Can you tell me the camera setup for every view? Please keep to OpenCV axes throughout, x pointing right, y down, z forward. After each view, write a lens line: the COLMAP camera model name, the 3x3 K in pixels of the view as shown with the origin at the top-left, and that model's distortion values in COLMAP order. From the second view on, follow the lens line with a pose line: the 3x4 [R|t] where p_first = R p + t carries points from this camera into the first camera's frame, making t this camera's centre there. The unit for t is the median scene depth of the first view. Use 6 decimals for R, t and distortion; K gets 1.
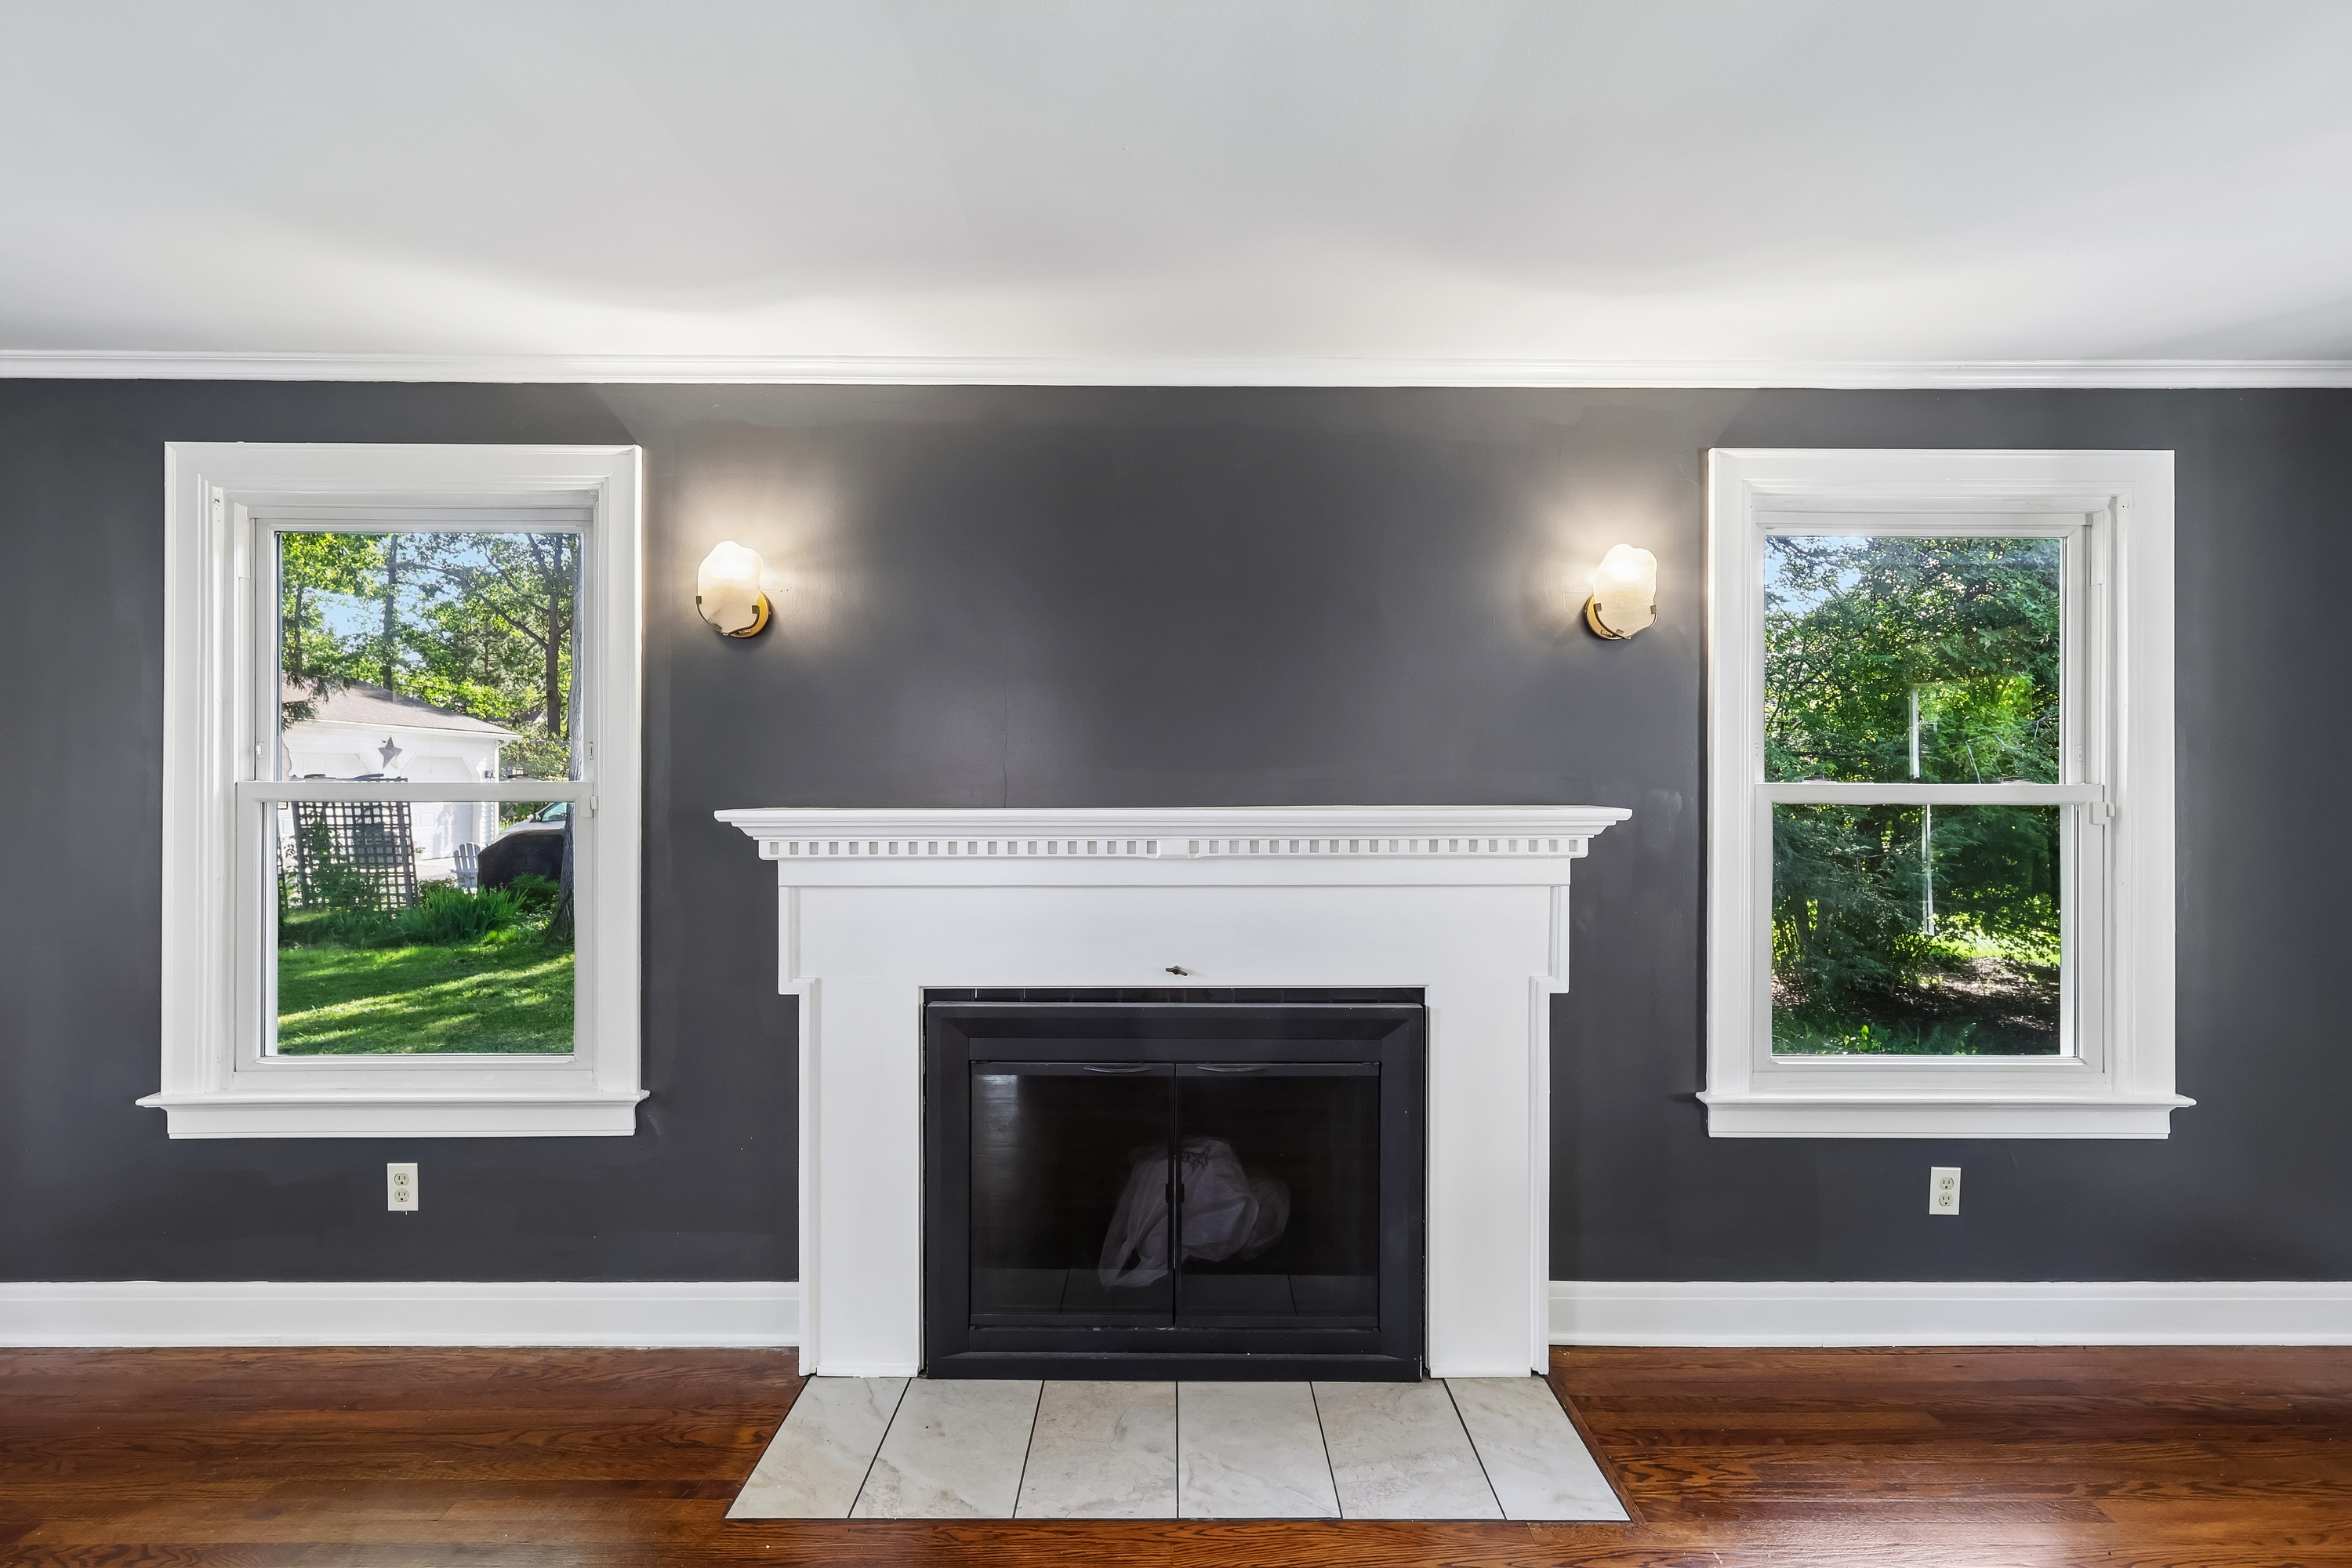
lens RADIAL K [[1115.1, 0, 1176.6], [0, 1115.1, 764.8], [0, 0, 1]] dist [-0.002001, 0.000131]
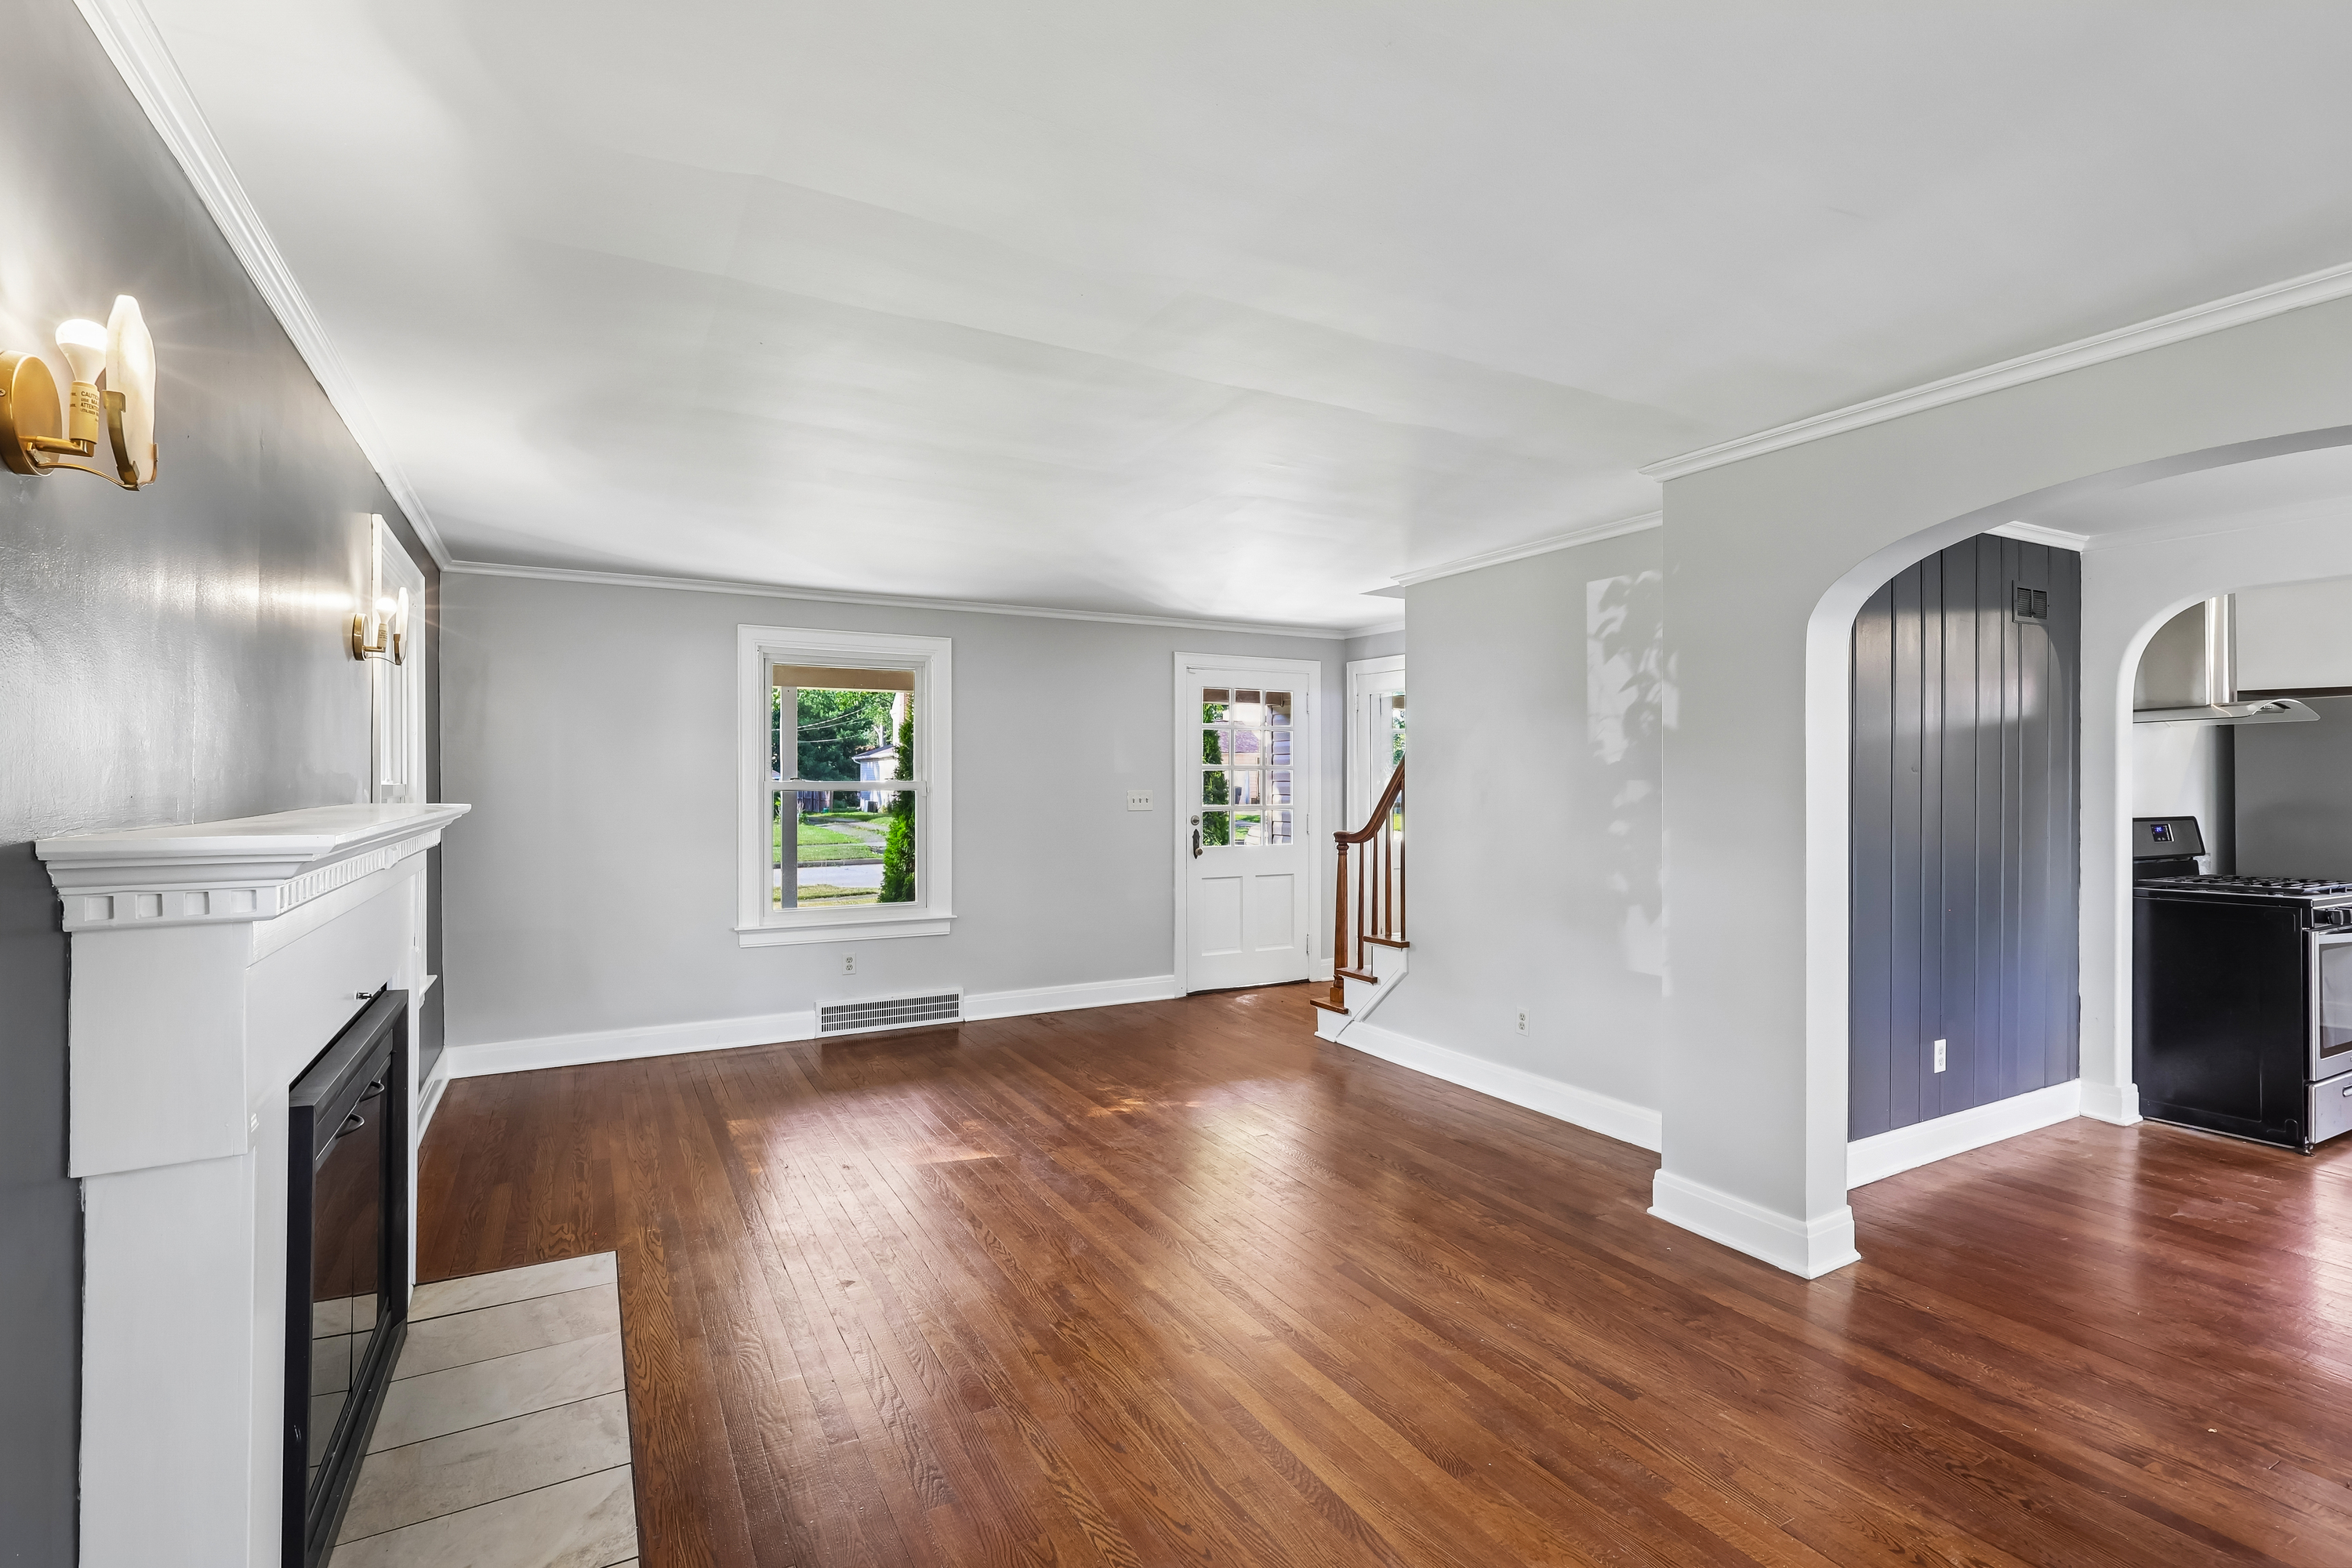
lens RADIAL K [[1115.1, 0, 1187.9], [0, 1115.1, 779.8], [0, 0, 1]] dist [-0.002001, 0.000131]
pose [[-0.479839, 0.000552, 0.877356, -1.065397], [-0.001912, 0.999997, -0.001675, 0.012859], [-0.877354, -0.002481, -0.479837, 0.822505]]
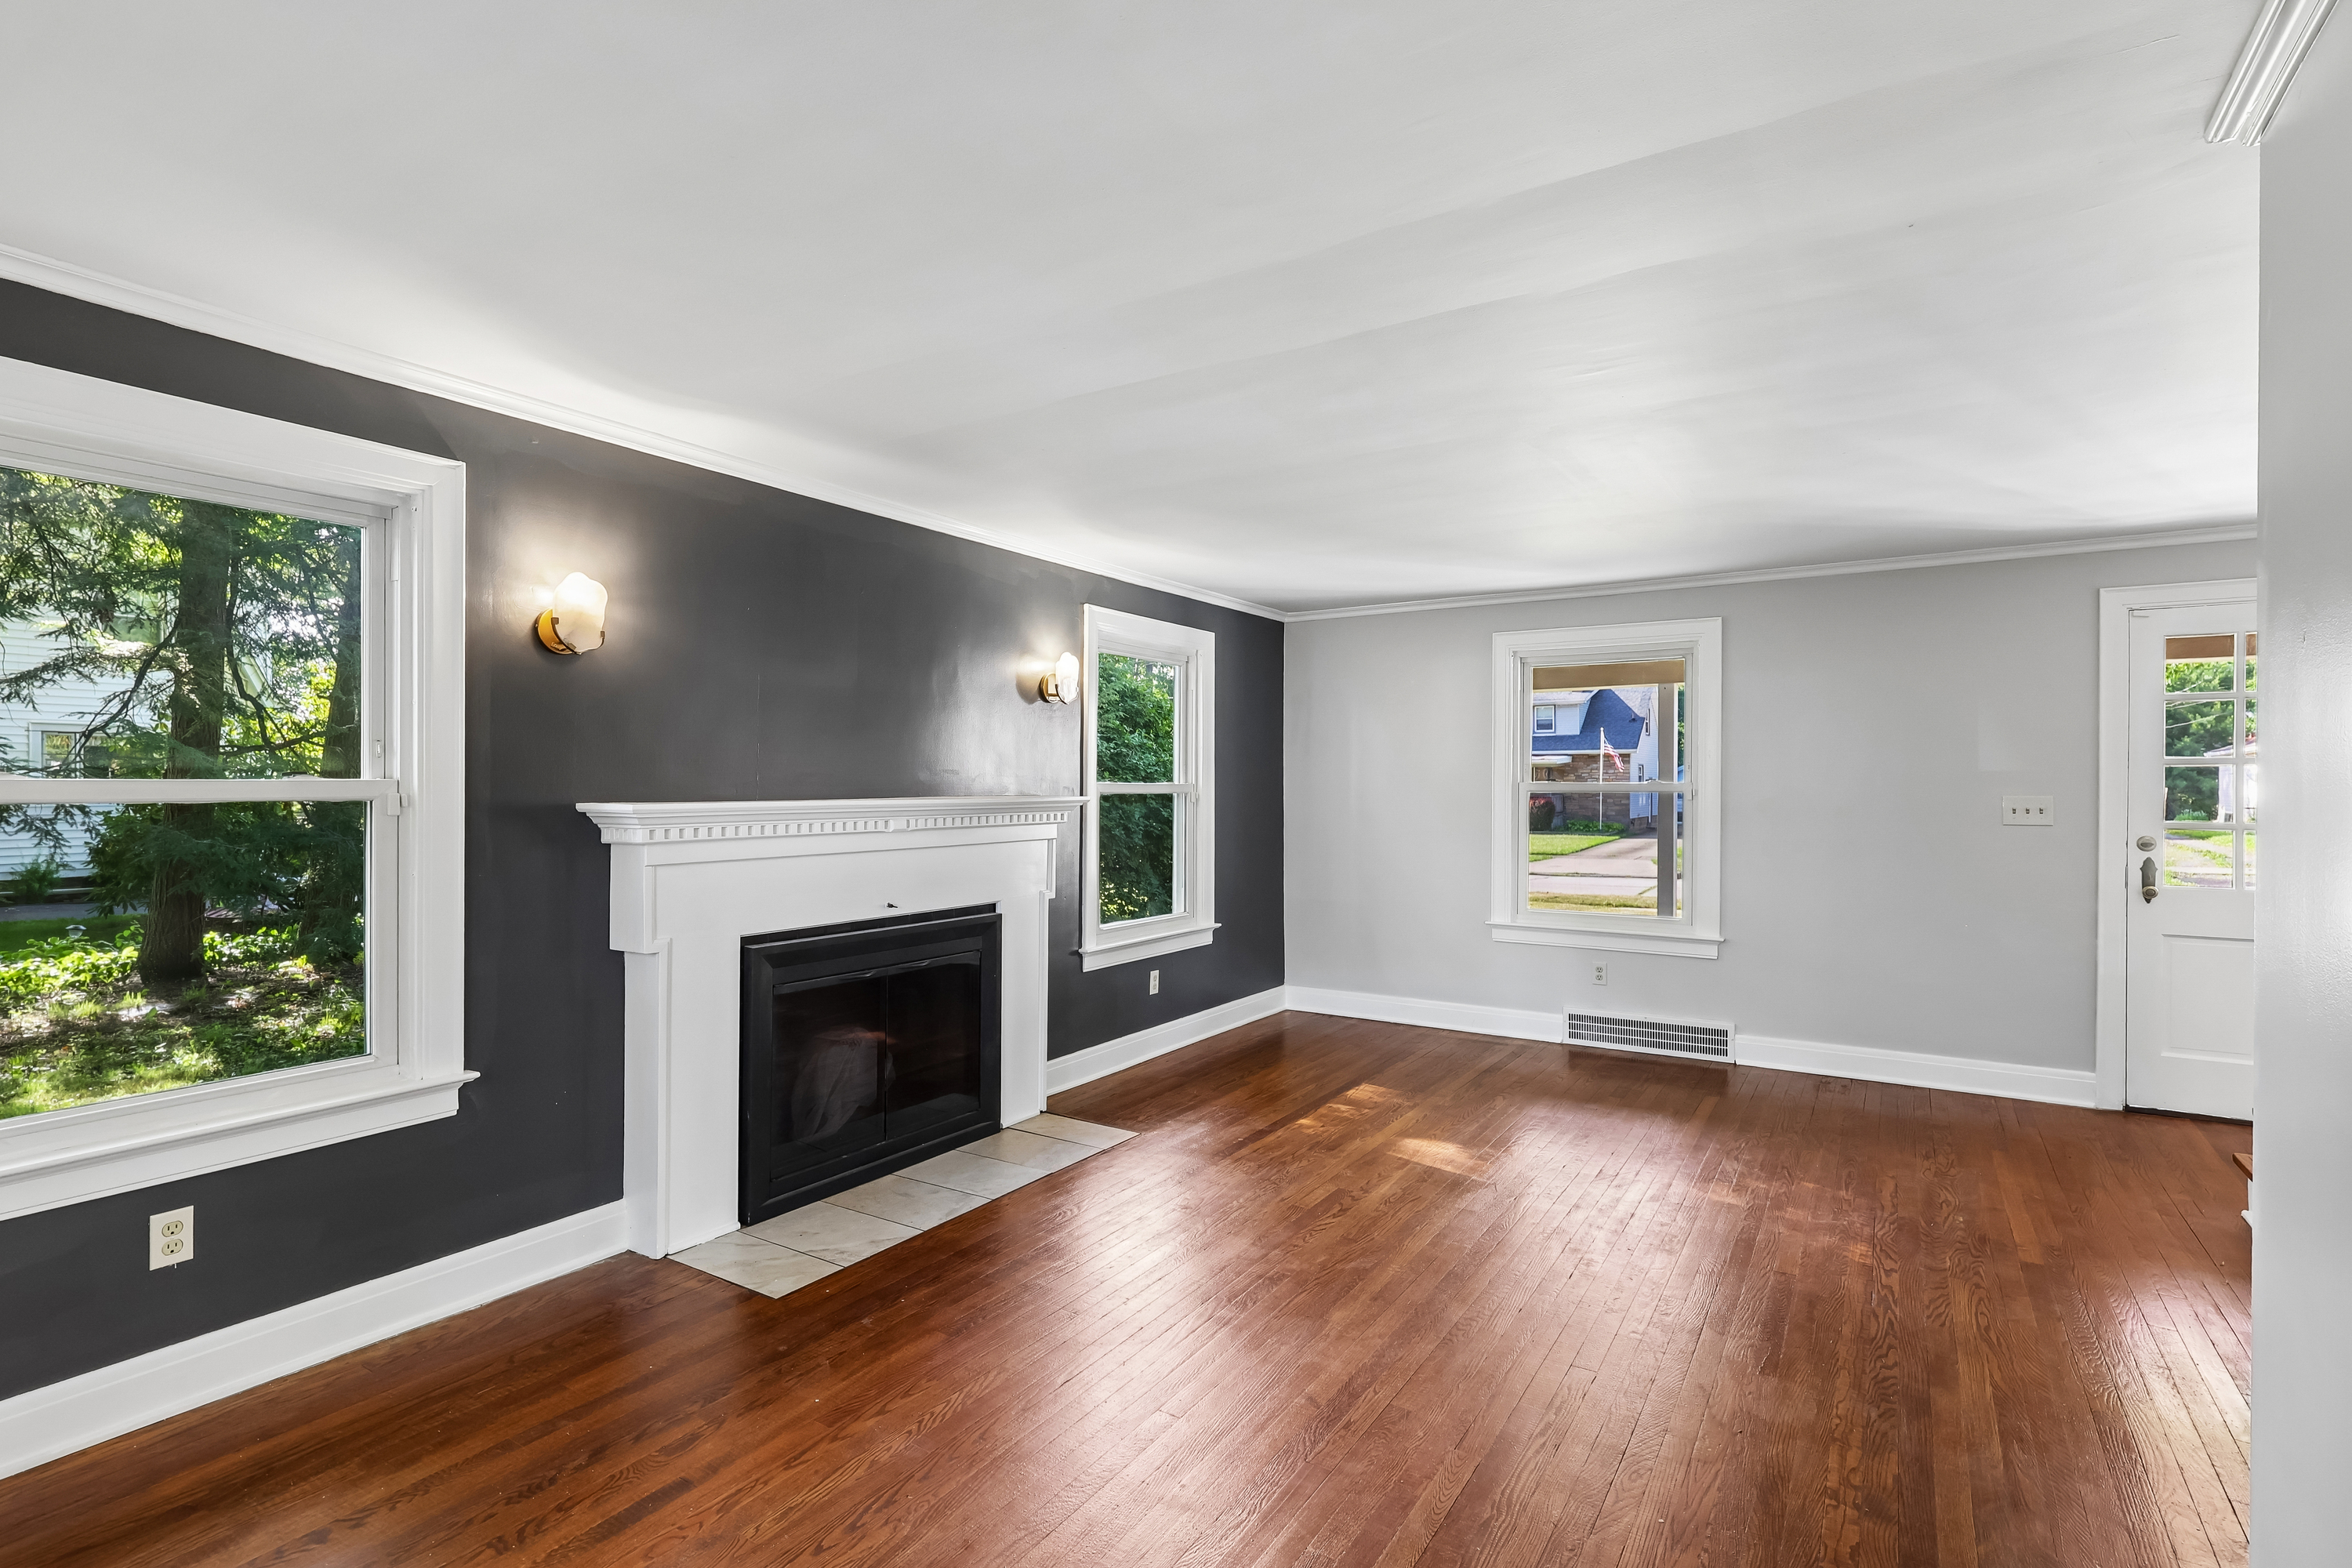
lens RADIAL K [[1115.1, 0, 1153.4], [0, 1115.1, 799.8], [0, 0, 1]] dist [-0.002001, 0.000131]
pose [[0.558611, -0.011084, 0.829356, -1.026434], [-0.003613, 0.999869, 0.015796, 0.015094], [-0.829422, -0.011821, 0.558498, -0.141137]]
